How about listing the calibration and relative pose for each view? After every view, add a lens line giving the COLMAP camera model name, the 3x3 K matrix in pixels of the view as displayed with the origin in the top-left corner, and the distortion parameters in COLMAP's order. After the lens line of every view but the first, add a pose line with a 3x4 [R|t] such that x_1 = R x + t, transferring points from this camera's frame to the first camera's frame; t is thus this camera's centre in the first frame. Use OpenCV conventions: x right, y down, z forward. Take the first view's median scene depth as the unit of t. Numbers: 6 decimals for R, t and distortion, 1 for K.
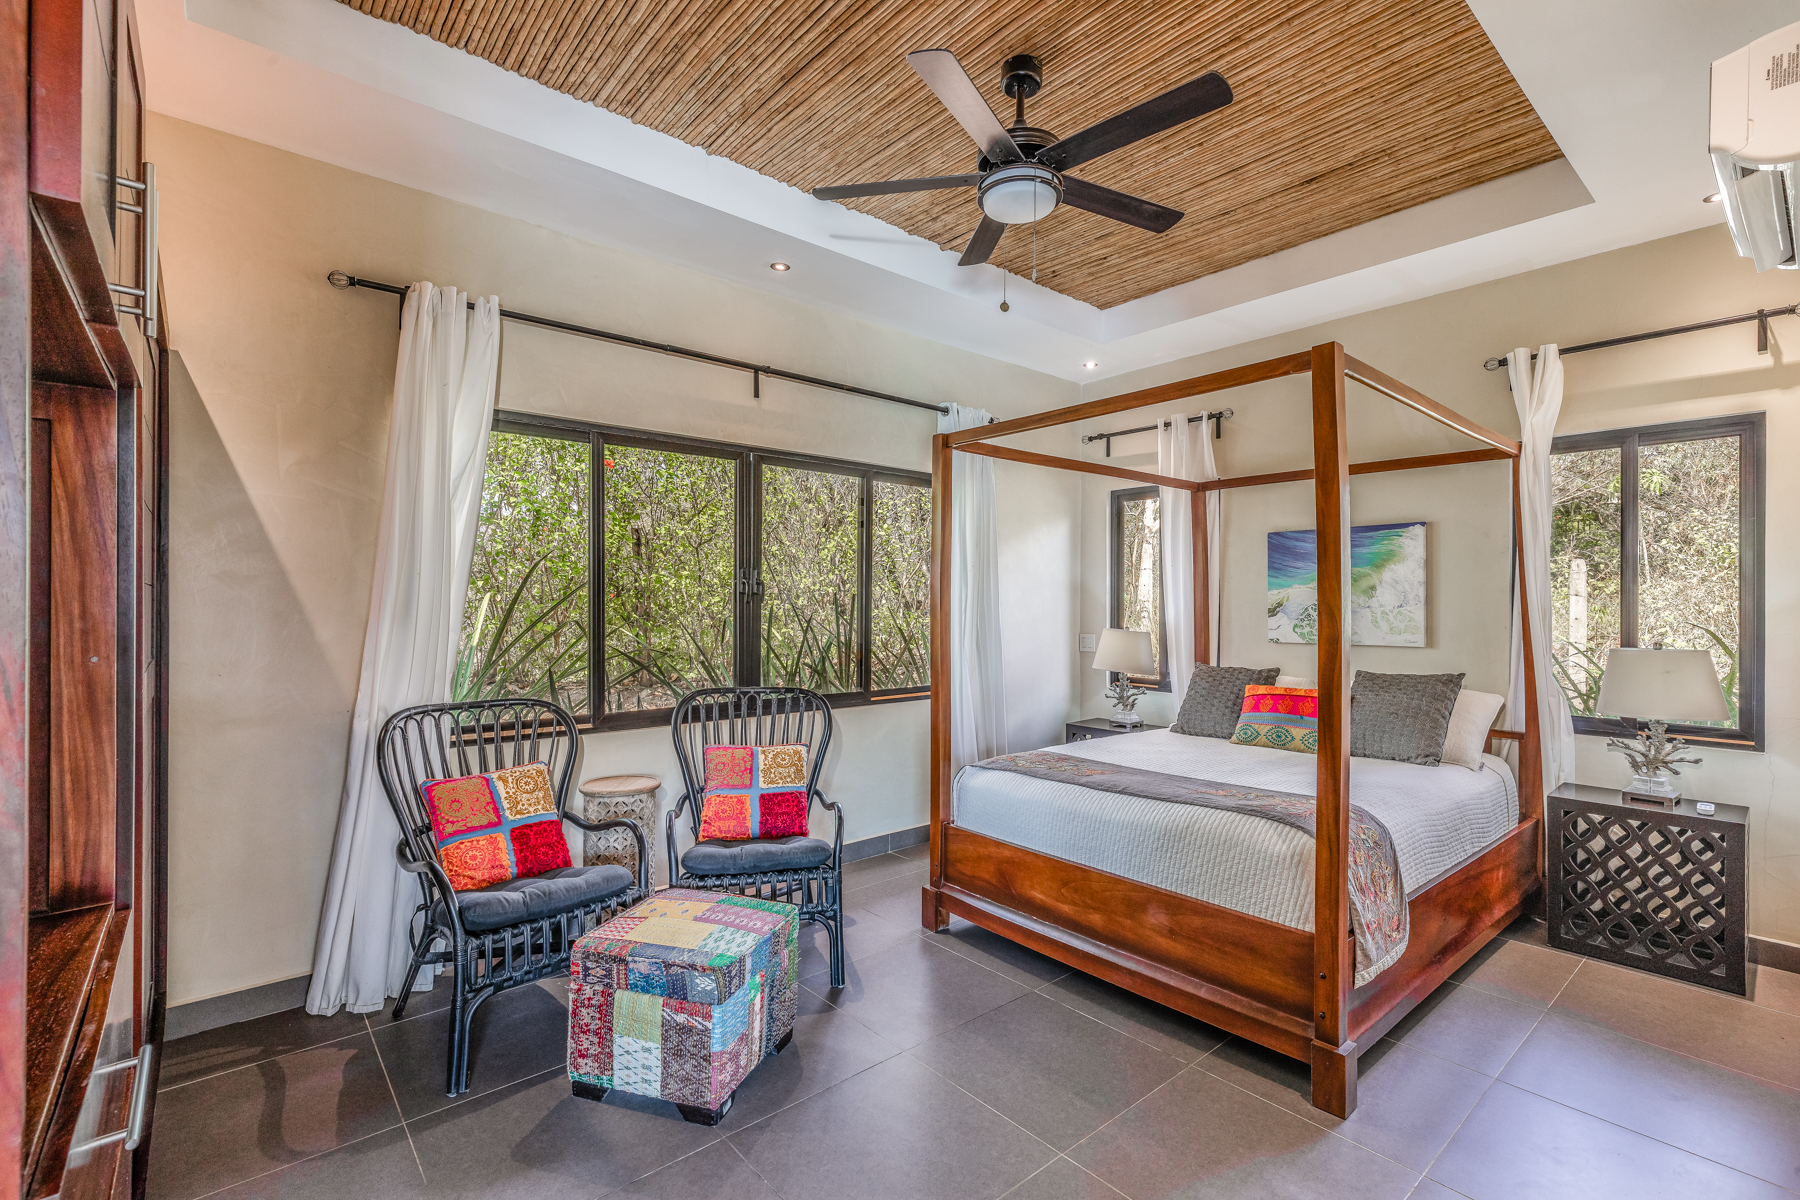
lens RADIAL K [[806.5, 0, 907.3], [0, 806.5, 602.2], [0, 0, 1]] dist [0.003598, 0.000110]
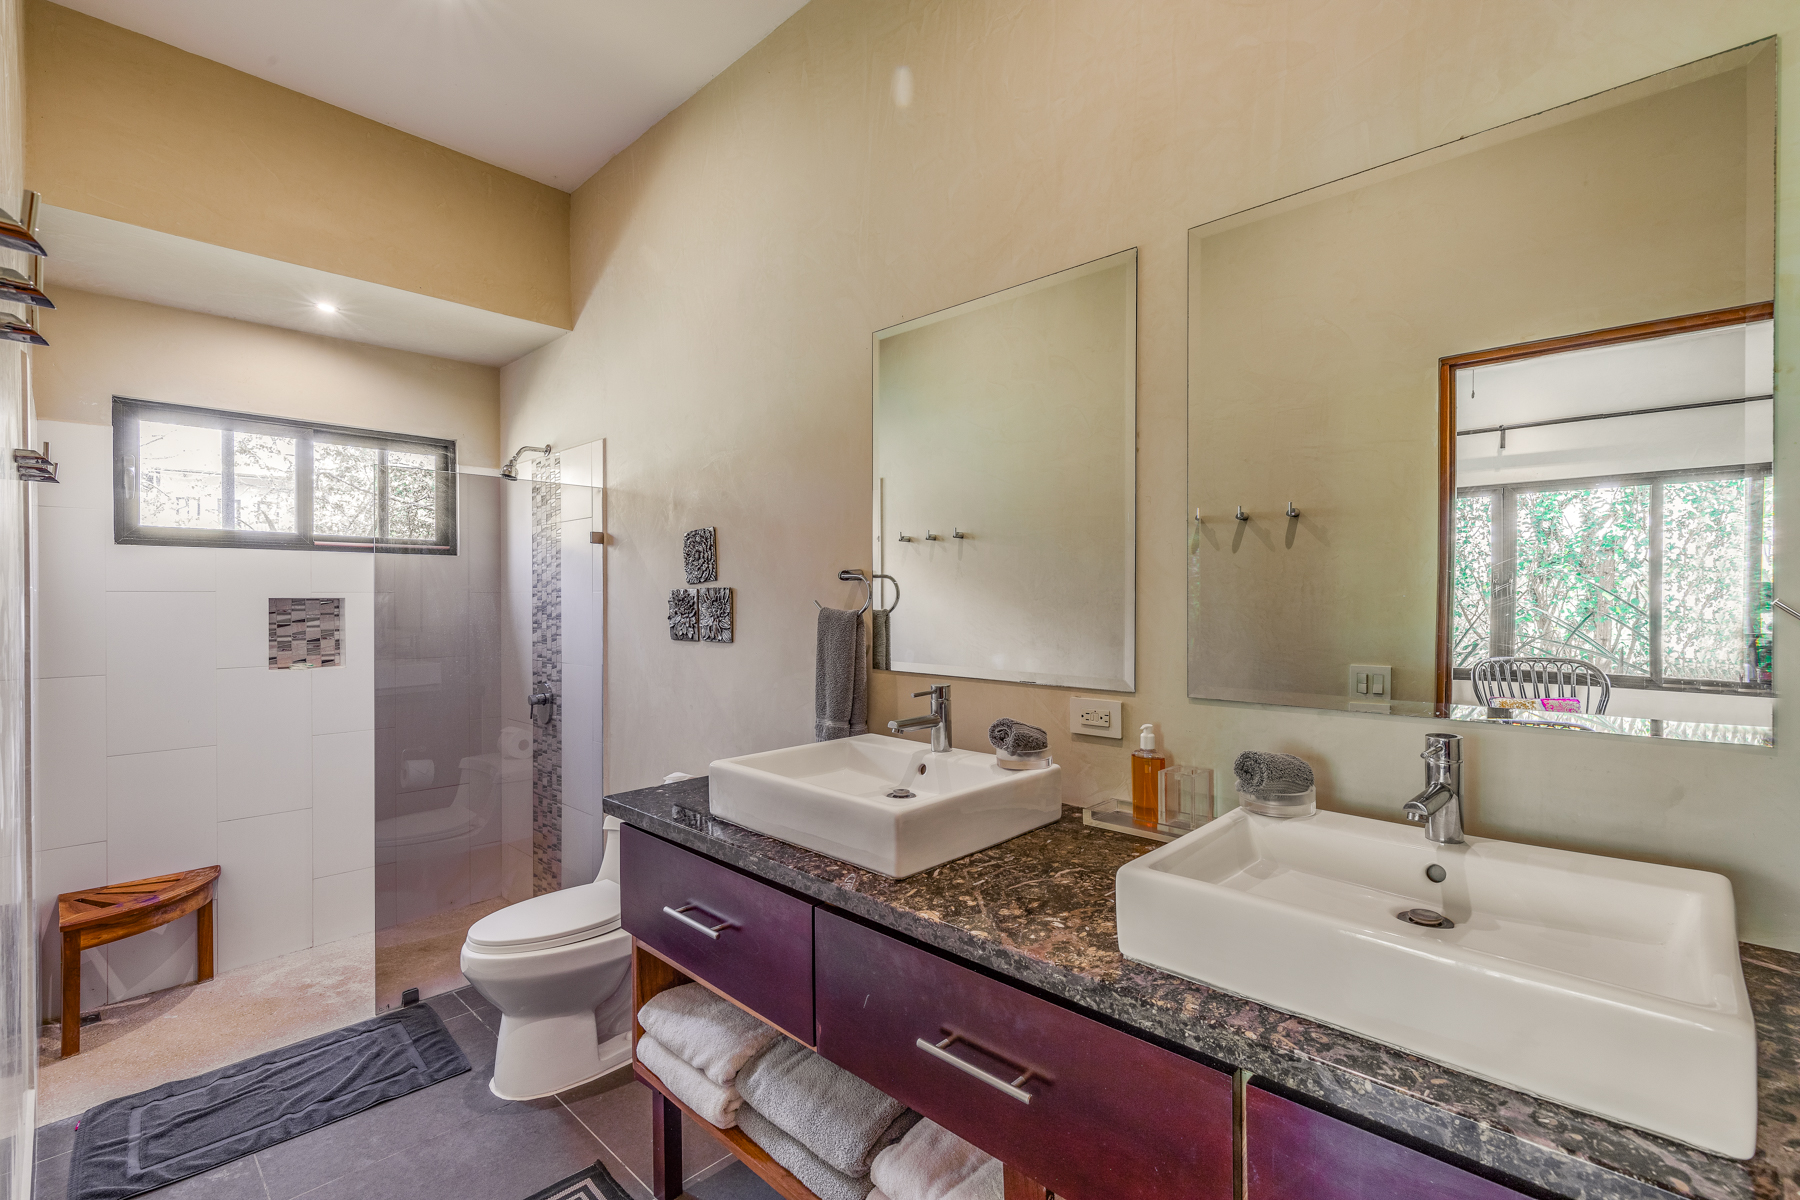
lens RADIAL K [[806.5, 0, 907.3], [0, 806.5, 602.2], [0, 0, 1]] dist [0.003598, 0.000110]
pose [[0.100754, 0.009131, -0.994869, 1.097147], [0.008062, 0.999918, 0.009994, -0.011039], [0.994879, -0.009028, 0.100672, -0.160808]]
